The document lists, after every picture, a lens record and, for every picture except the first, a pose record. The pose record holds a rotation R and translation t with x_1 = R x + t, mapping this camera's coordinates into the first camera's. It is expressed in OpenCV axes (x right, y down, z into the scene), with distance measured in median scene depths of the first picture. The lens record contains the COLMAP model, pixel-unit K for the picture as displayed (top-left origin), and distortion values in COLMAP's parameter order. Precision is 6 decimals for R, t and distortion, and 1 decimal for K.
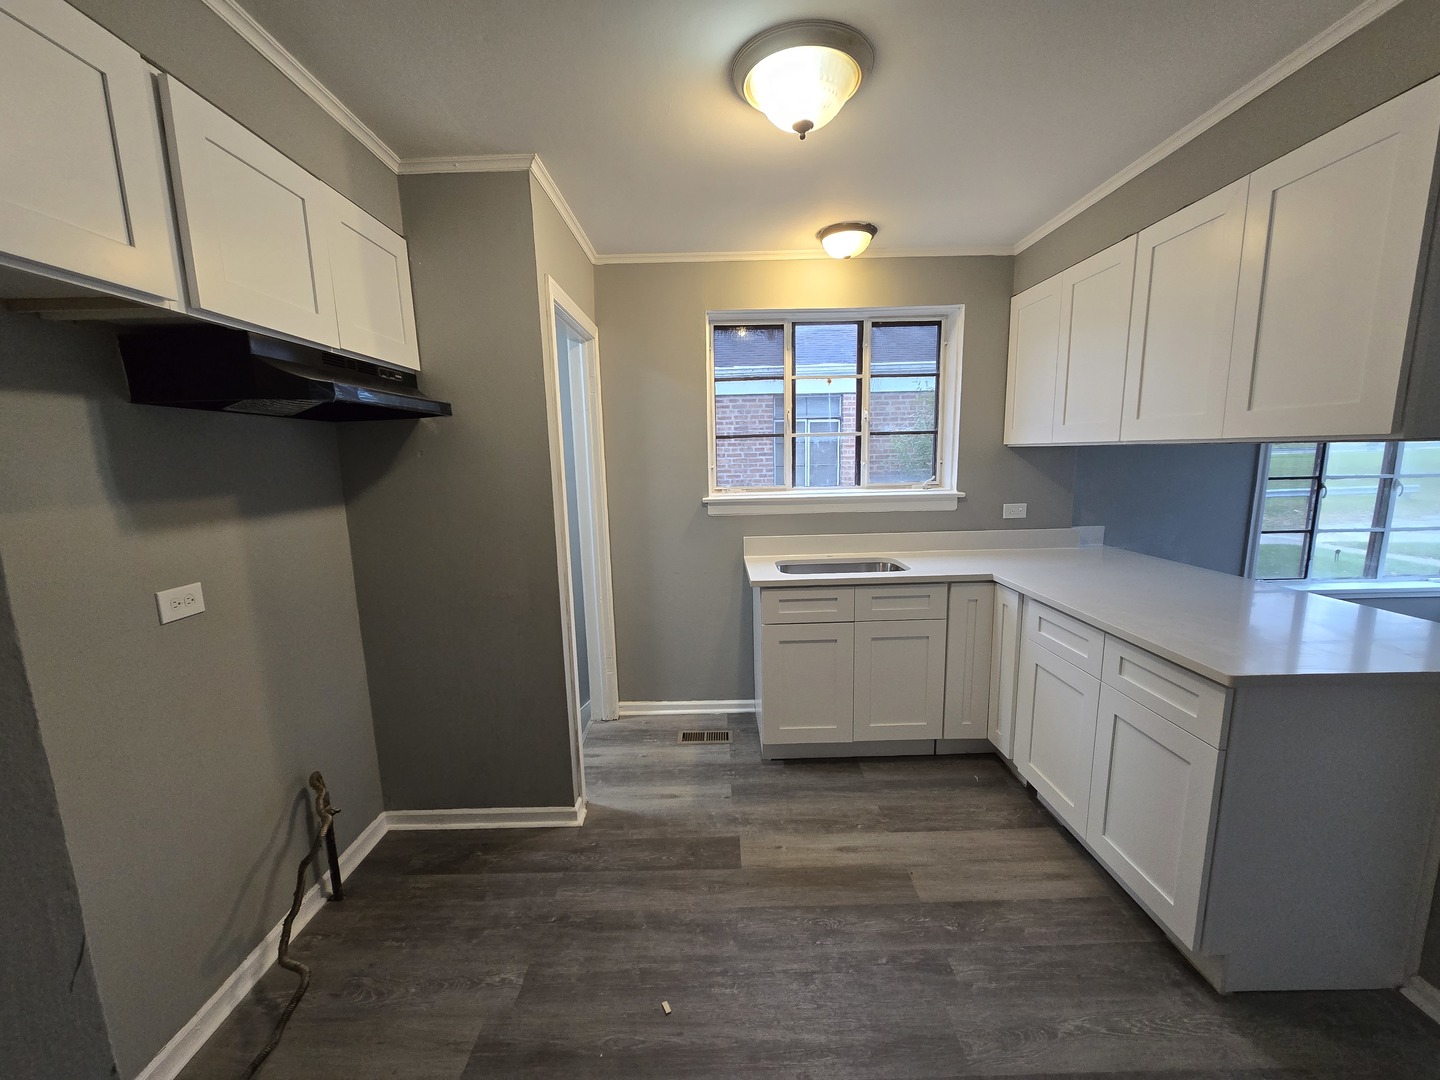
lens RADIAL K [[580.6, 0, 720.7], [0, 580.6, 552.0], [0, 0, 1]] dist [-0.002182, -0.000198]
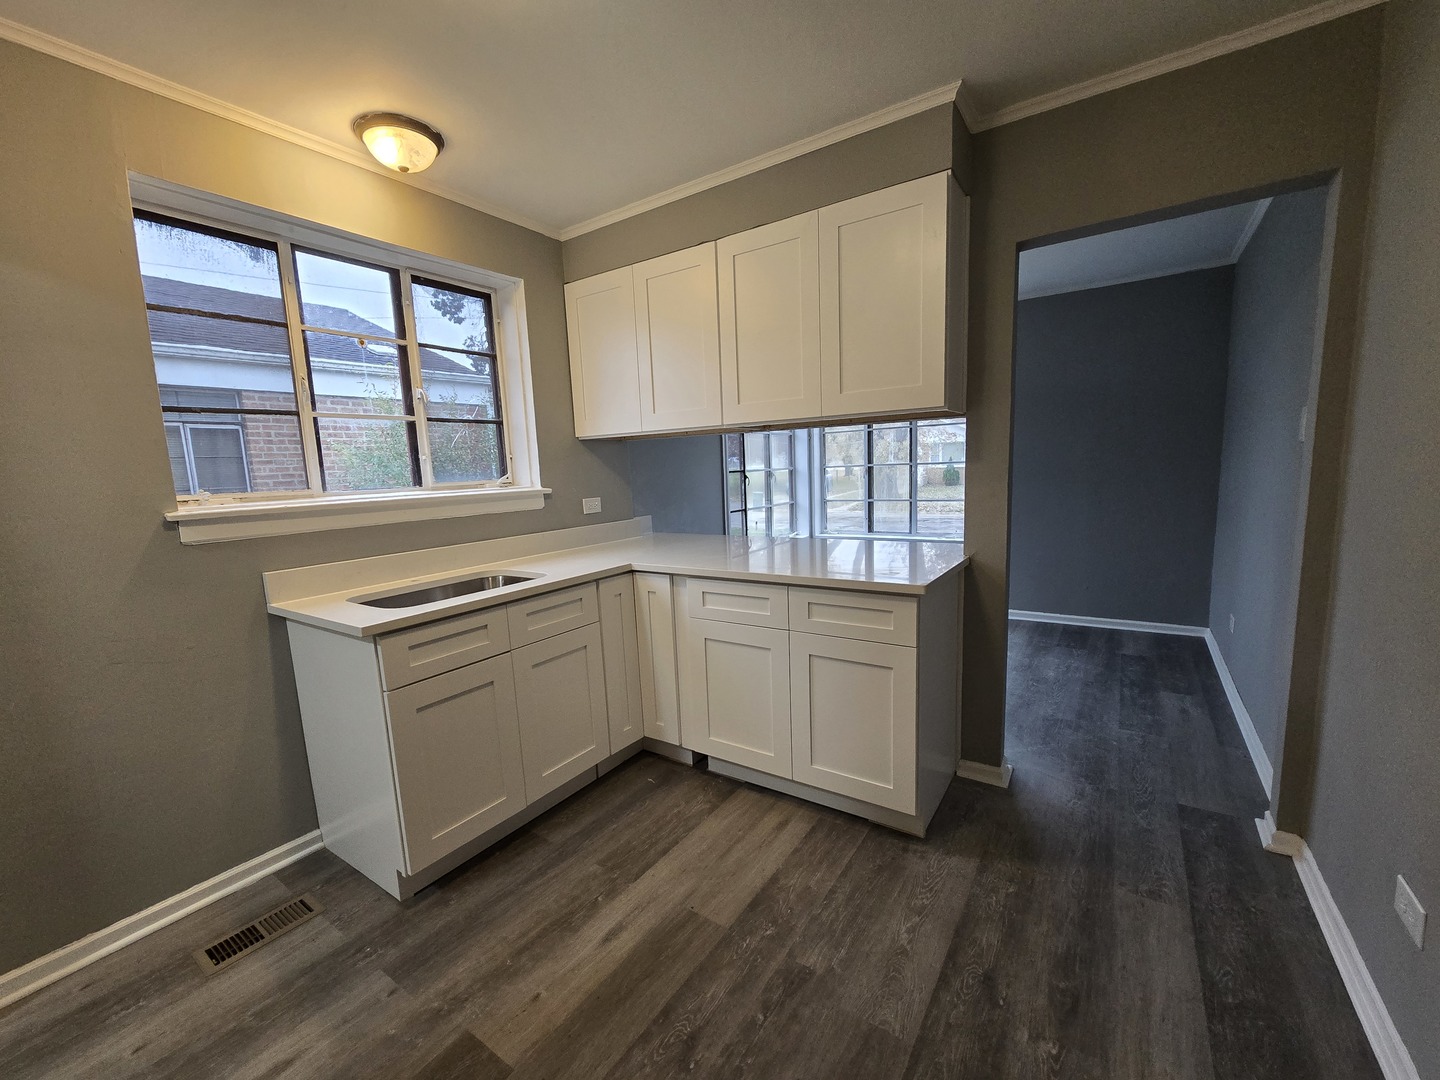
lens RADIAL K [[588.0, 0, 719.3], [0, 588.0, 550.3], [0, 0, 1]] dist [-0.003265, 0.000482]
pose [[0.568550, -0.117481, 0.814217, -0.231956], [0.163339, 0.986166, 0.028235, 0.013555], [-0.806270, 0.116940, 0.579874, 0.323617]]
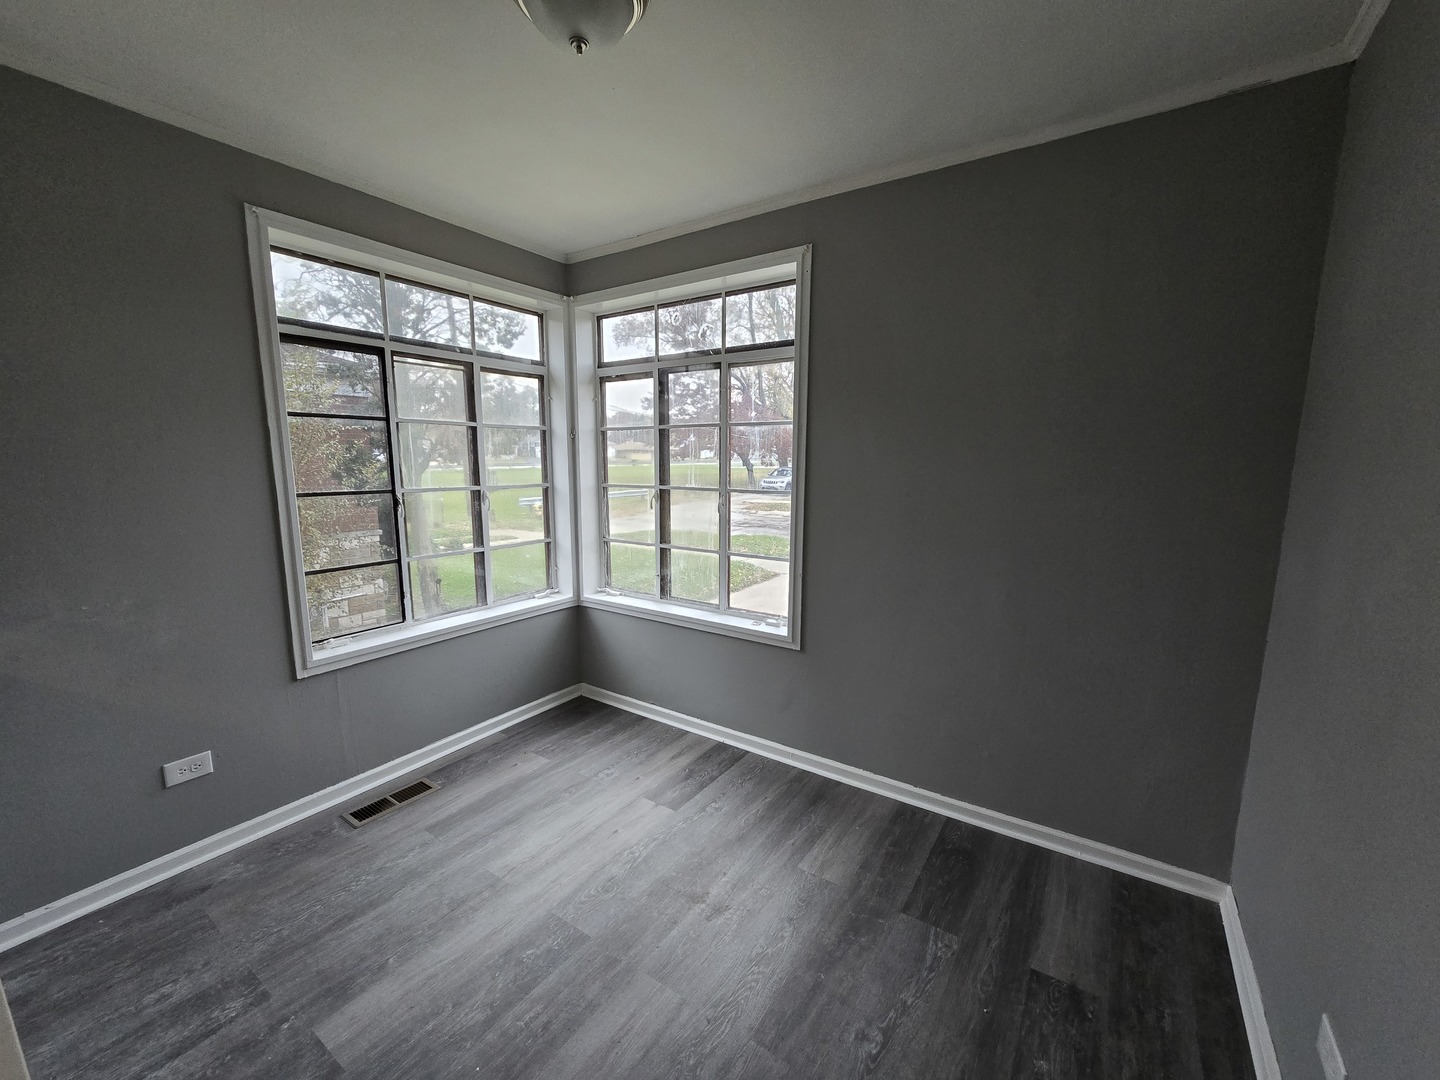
lens RADIAL K [[588.0, 0, 719.3], [0, 588.0, 550.3], [0, 0, 1]] dist [-0.003265, 0.000482]
pose [[0.565376, -0.101793, 0.818528, 0.829825], [0.116629, 0.992251, 0.042839, -0.044566], [-0.816546, 0.071244, 0.572867, 0.274228]]
